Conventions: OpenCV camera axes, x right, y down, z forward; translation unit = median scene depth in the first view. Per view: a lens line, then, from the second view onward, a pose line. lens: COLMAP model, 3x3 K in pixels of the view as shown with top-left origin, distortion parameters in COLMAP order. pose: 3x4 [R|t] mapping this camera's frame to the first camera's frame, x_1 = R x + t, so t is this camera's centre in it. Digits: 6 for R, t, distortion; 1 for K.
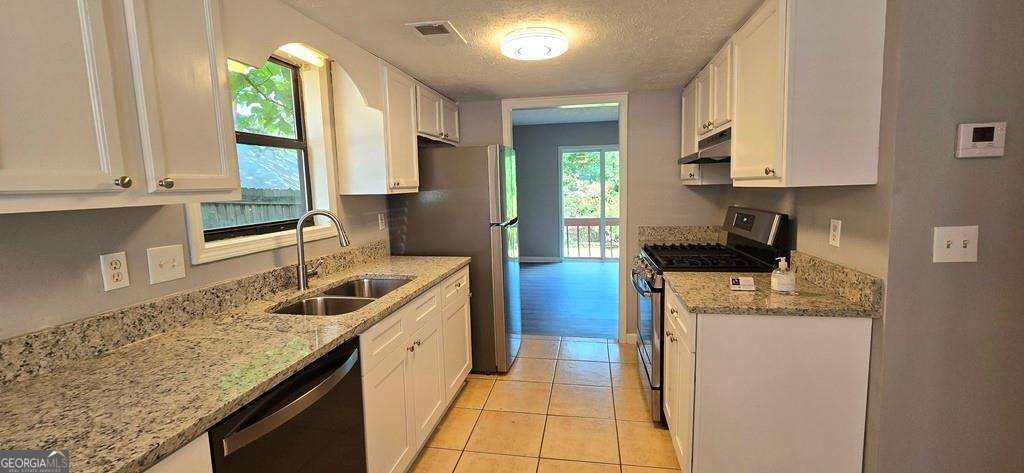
lens RADIAL K [[423.6, 0, 508.3], [0, 423.6, 236.7], [0, 0, 1]] dist [-0.004274, 0.000787]
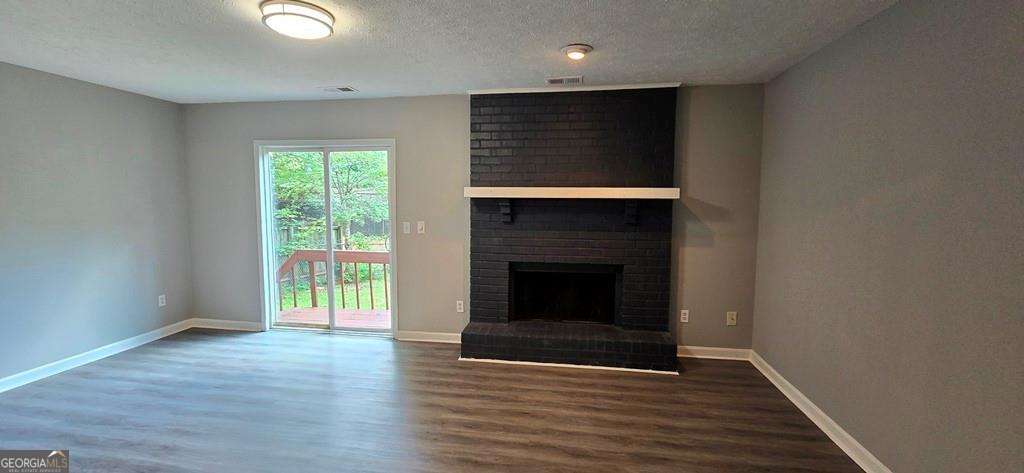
lens RADIAL K [[423.6, 0, 506.1], [0, 423.6, 233.4], [0, 0, 1]] dist [-0.004274, 0.000787]
pose [[0.999455, 0.024013, 0.022639, 2.486997], [-0.023324, 0.999271, -0.030212, -0.402349], [-0.023348, 0.029667, 0.999287, 2.206967]]
